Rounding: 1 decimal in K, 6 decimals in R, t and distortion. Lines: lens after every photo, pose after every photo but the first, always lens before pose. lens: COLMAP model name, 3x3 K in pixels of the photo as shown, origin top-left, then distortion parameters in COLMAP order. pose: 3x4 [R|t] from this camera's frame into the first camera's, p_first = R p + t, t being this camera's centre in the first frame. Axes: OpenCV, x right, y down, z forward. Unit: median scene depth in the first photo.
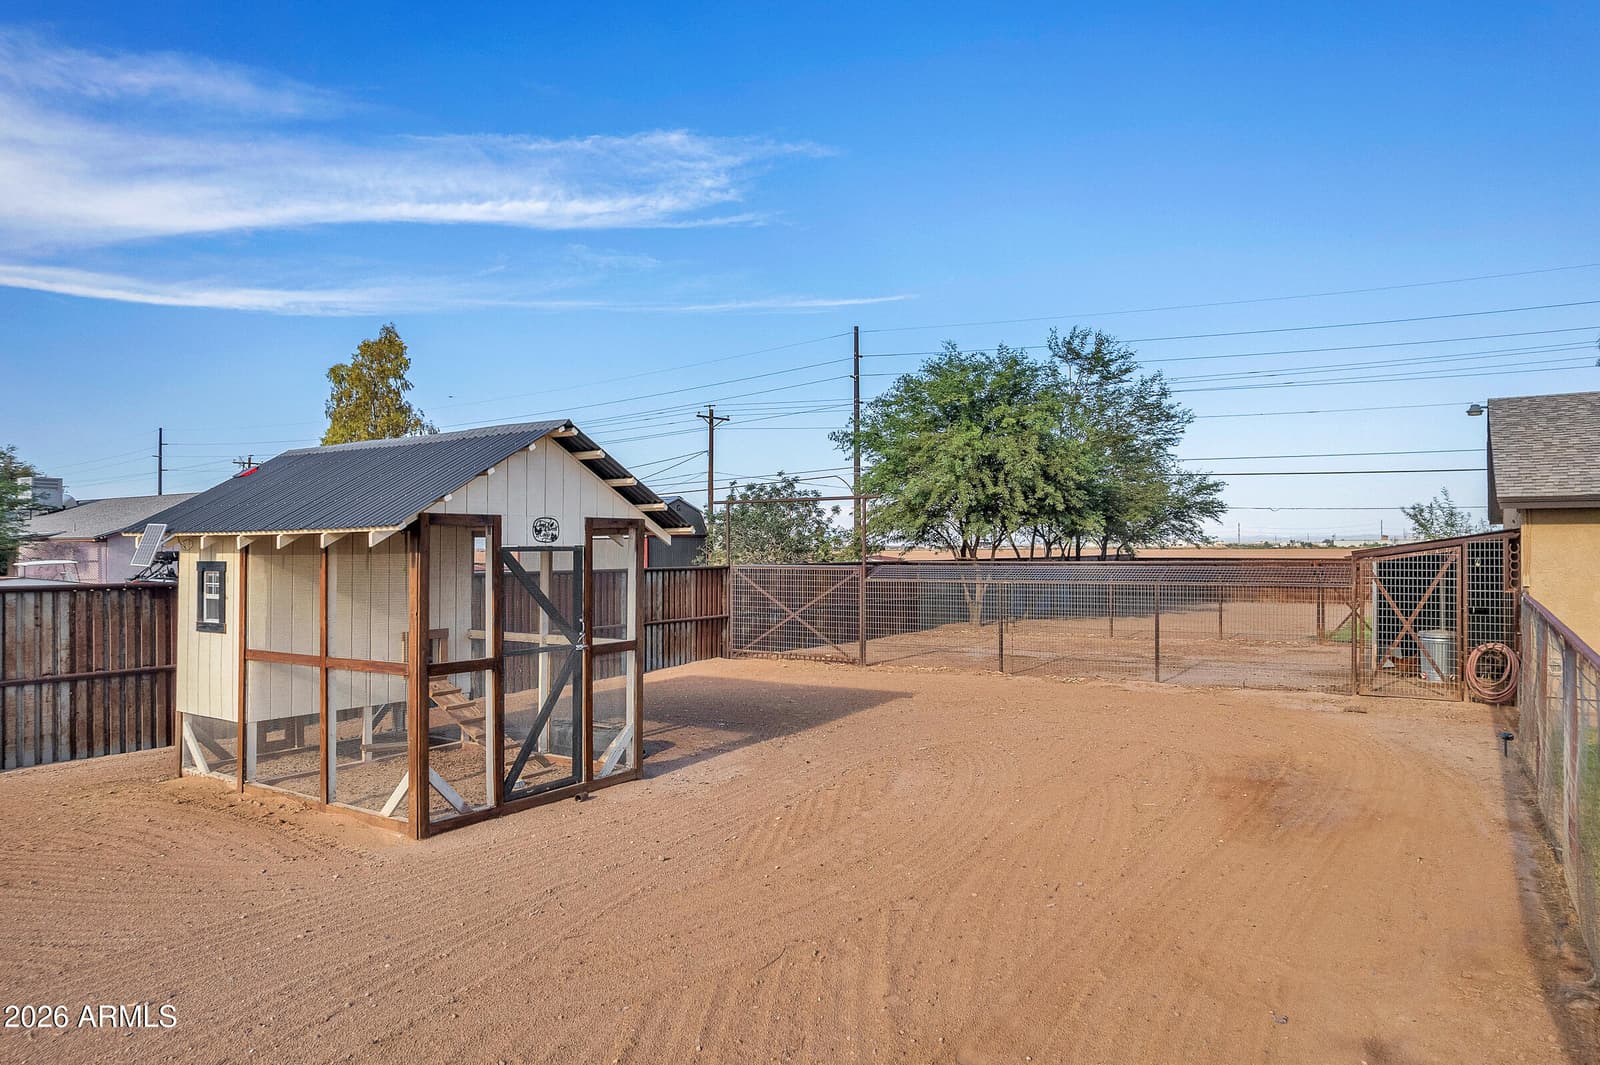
lens RADIAL K [[1026.1, 0, 799.0], [0, 1026.1, 566.9], [0, 0, 1]] dist [-0.032546, 0.025955]
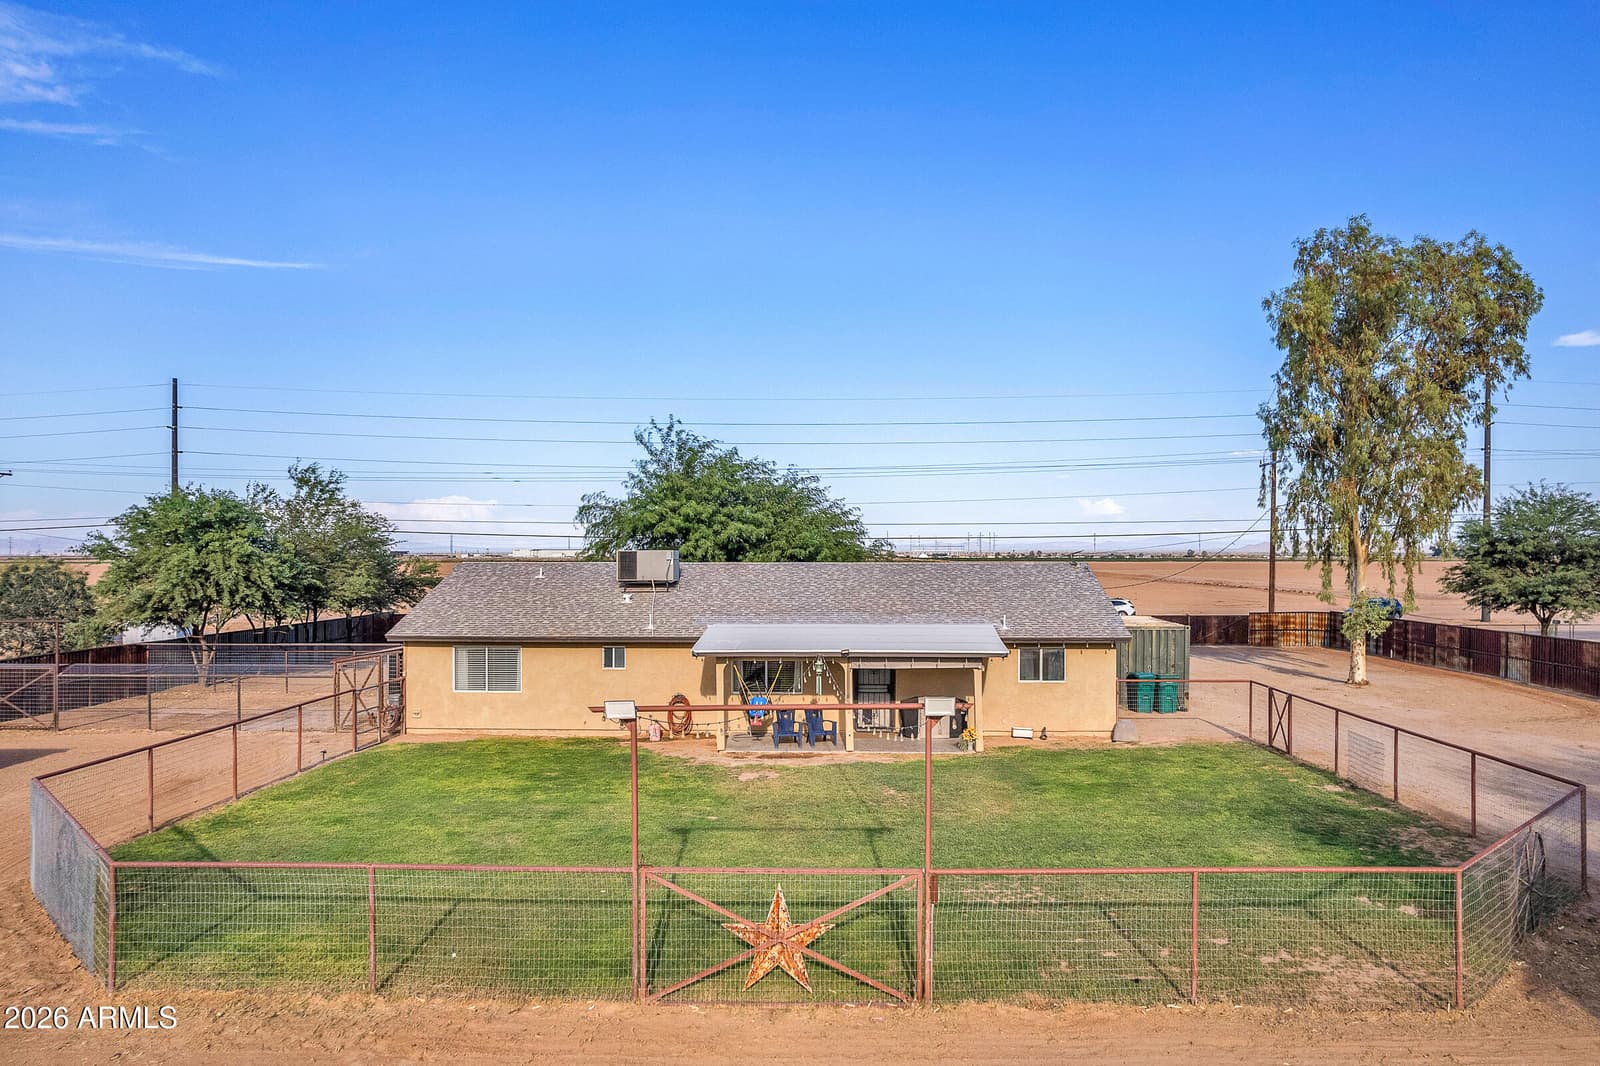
lens RADIAL K [[1055.1, 0, 835.8], [0, 1055.1, 580.9], [0, 0, 1]] dist [-0.057718, 0.053985]
pose [[0.844899, -0.004773, 0.534904, 0.291795], [0.001442, 0.999977, 0.006645, -0.183574], [-0.534923, -0.004843, 0.844887, -1.259402]]
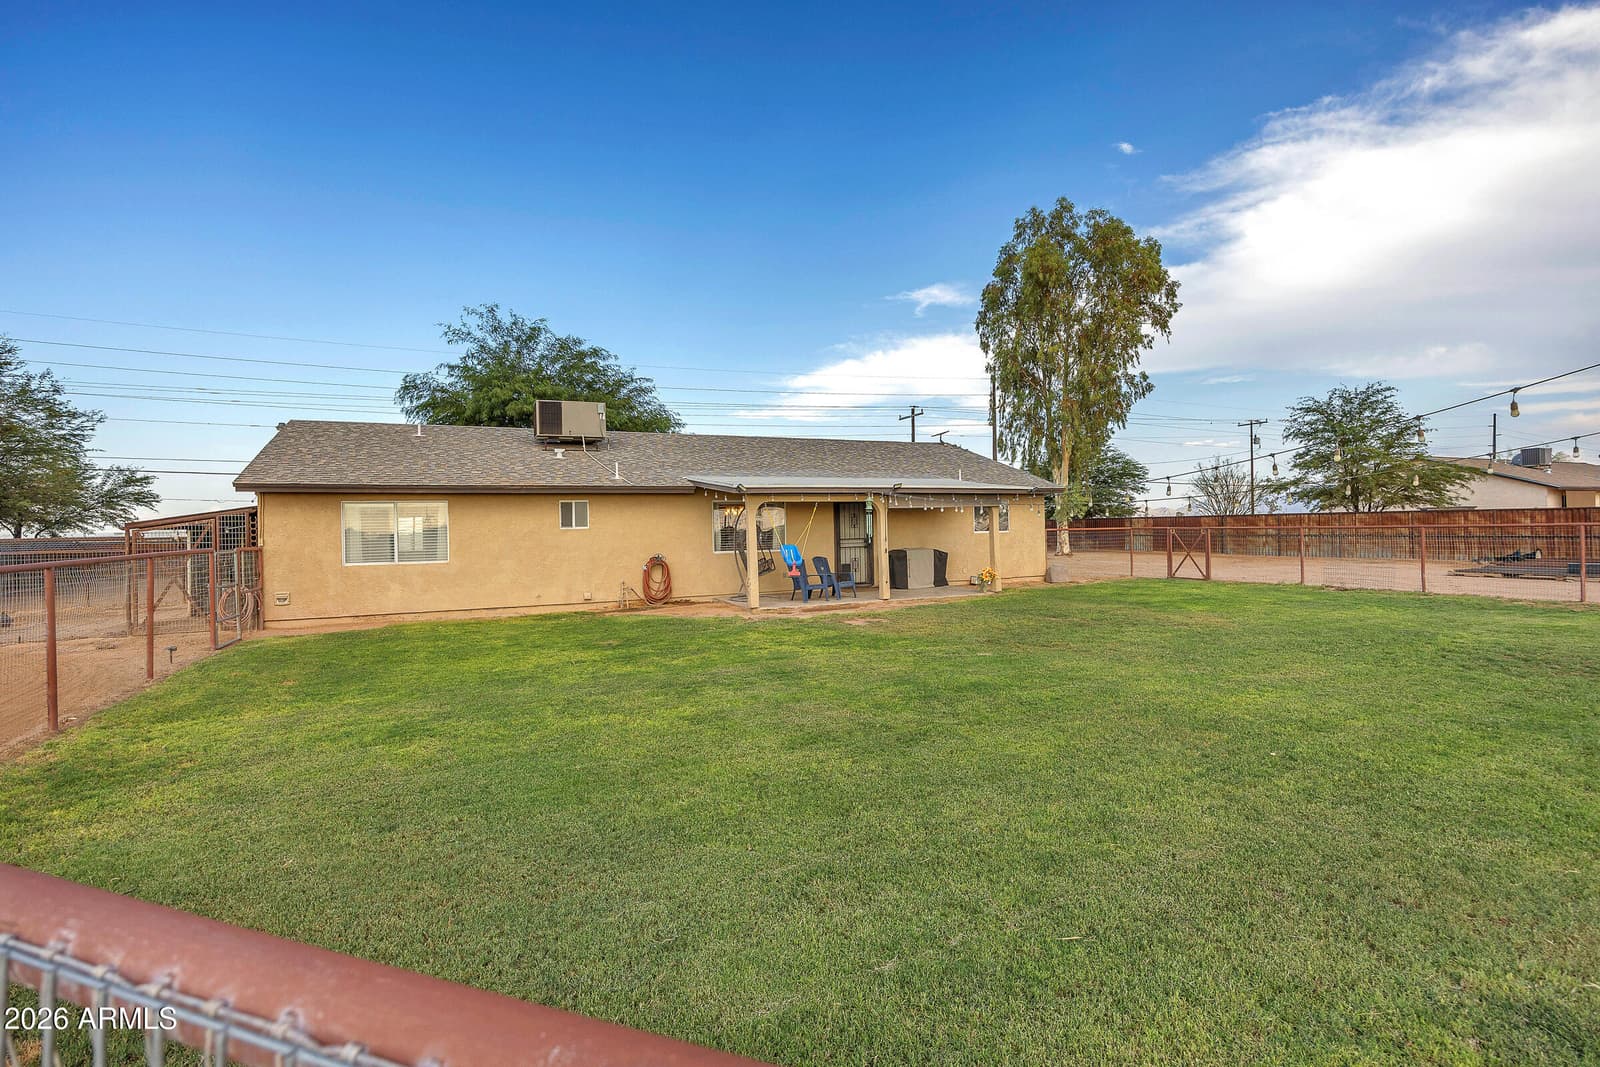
lens RADIAL K [[746.9, 0, 794.7], [0, 746.9, 517.9], [0, 0, 1]] dist [-0.002006, -0.002930]
pose [[0.528650, 0.005447, 0.848822, 0.202026], [0.032528, 0.999115, -0.026670, 0.030634], [-0.848216, 0.041709, 0.528005, -0.201270]]
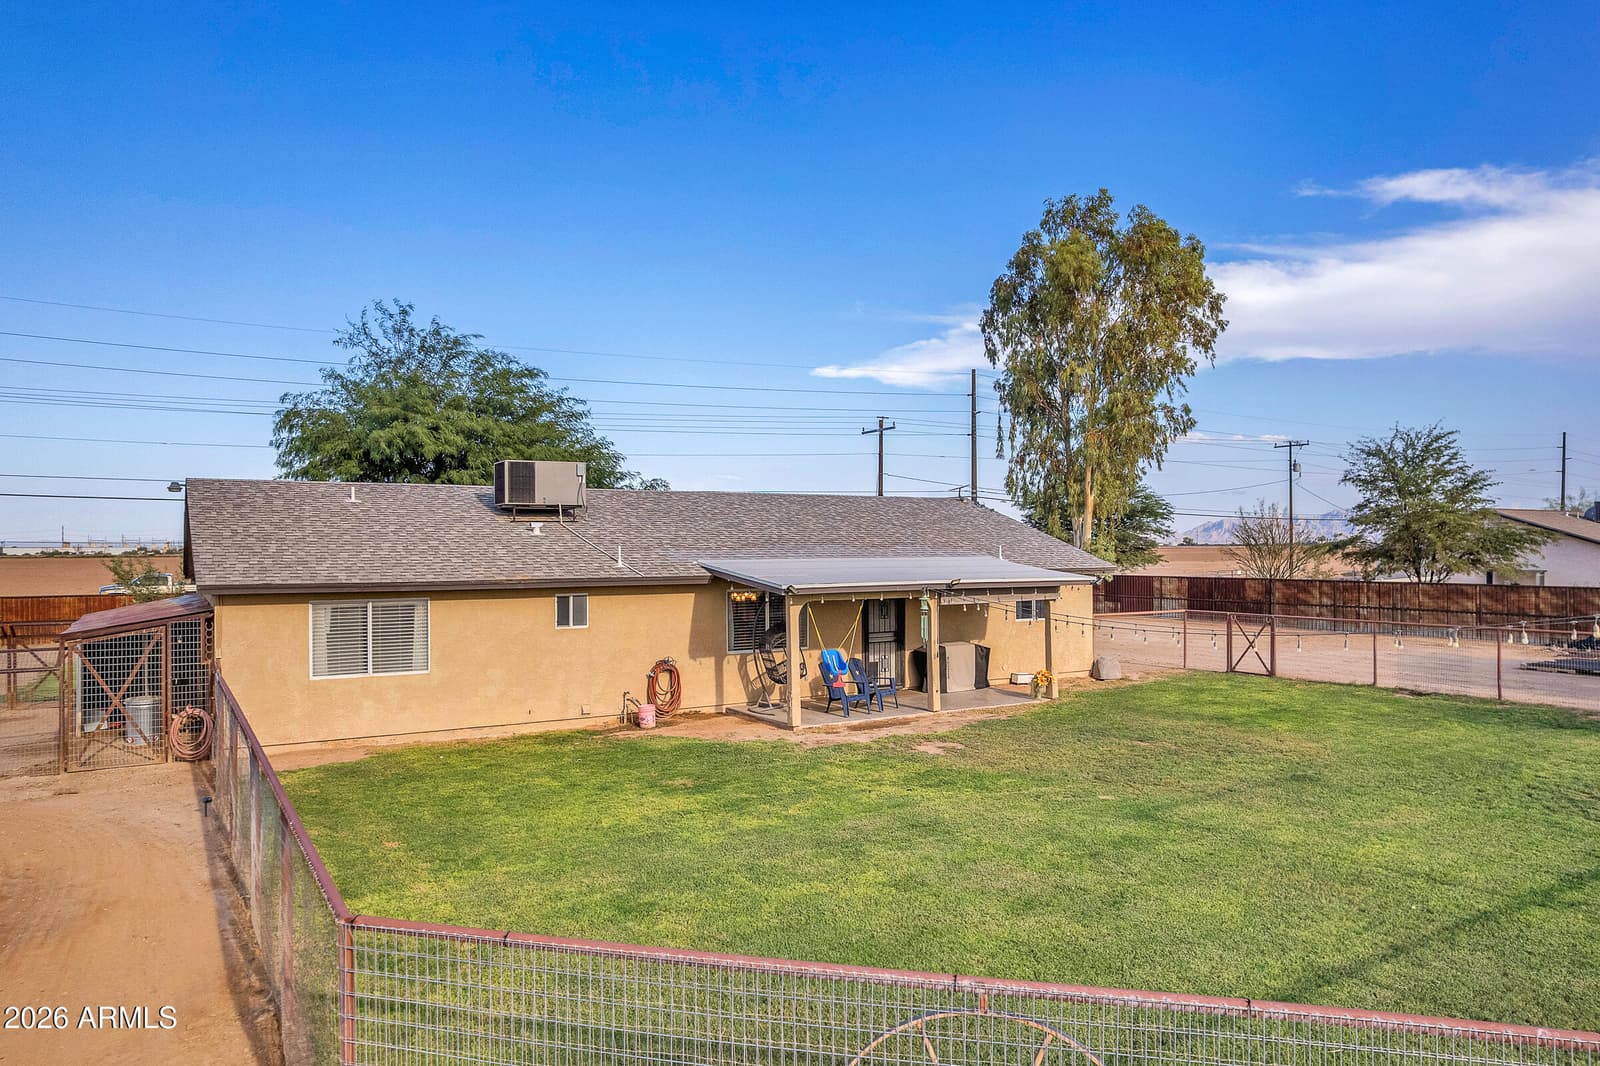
lens RADIAL K [[1055.1, 0, 808.9], [0, 1055.1, 530.2], [0, 0, 1]] dist [-0.057718, 0.053985]
pose [[0.415657, 0.021314, 0.909272, -0.103904], [0.017905, 0.999340, -0.031611, -0.075546], [-0.909345, 0.029419, 0.415001, -0.132766]]
